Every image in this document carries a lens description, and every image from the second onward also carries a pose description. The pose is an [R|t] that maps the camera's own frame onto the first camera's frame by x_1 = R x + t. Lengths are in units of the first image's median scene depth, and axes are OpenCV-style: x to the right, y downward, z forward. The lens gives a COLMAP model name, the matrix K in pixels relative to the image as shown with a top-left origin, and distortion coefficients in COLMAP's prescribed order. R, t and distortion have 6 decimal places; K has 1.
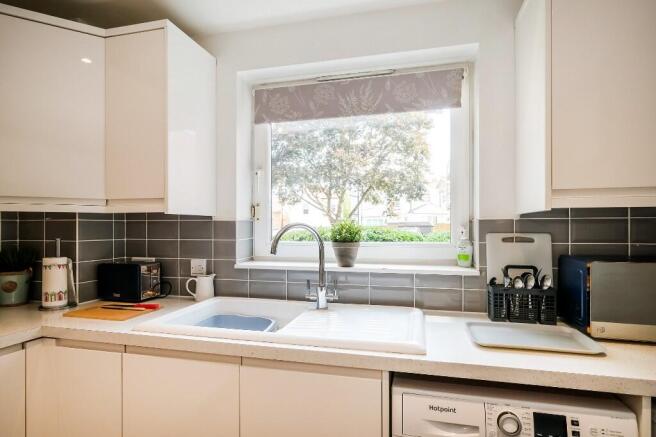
lens RADIAL K [[347.1, 0, 331.0], [0, 347.1, 225.1], [0, 0, 1]] dist [-0.001186, -0.000939]
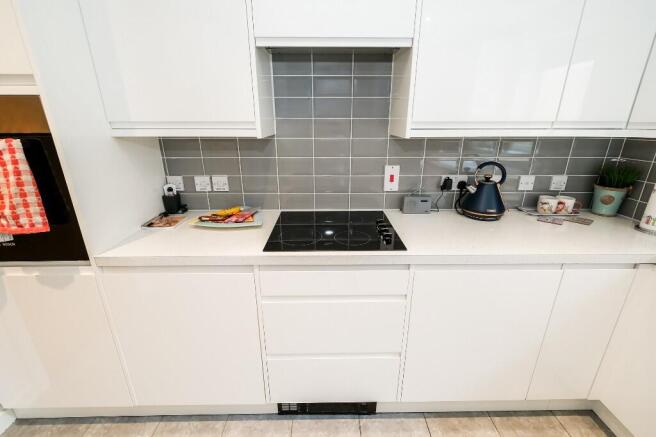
lens RADIAL K [[290.2, 0, 328.5], [0, 290.2, 219.4], [0, 0, 1]] dist [0.002729, -0.001075]
pose [[0.259192, 0.317040, -0.912308, -0.255338], [0.004931, 0.944142, 0.329503, -0.084692], [0.965813, -0.089904, 0.243151, -0.144420]]
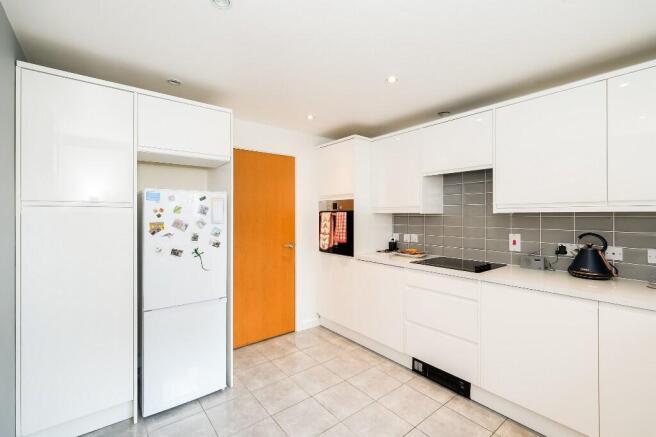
lens RADIAL K [[290.2, 0, 328.2], [0, 290.2, 214.3], [0, 0, 1]] dist [0.002729, -0.001075]
pose [[-0.606334, -0.004081, -0.795199, 0.574716], [0.001062, 0.999982, -0.005942, -0.022144], [0.795209, -0.004447, -0.606319, 0.464575]]
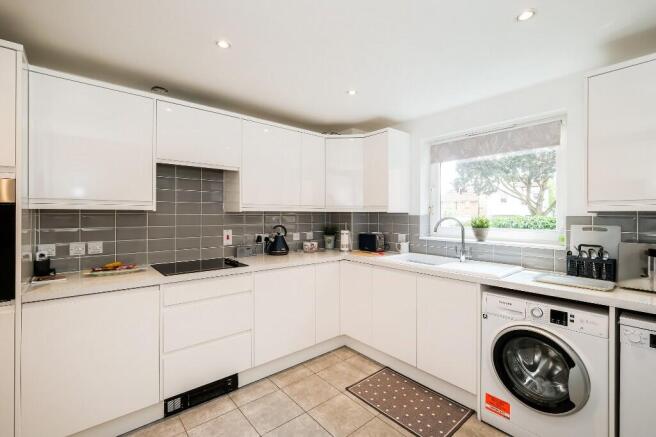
lens RADIAL K [[290.2, 0, 328.8], [0, 290.2, 215.7], [0, 0, 1]] dist [0.002729, -0.001075]
pose [[0.812261, 0.005589, -0.583267, 0.289107], [0.000322, 0.999950, 0.010031, -0.028904], [0.583294, -0.008335, 0.812218, -0.694296]]
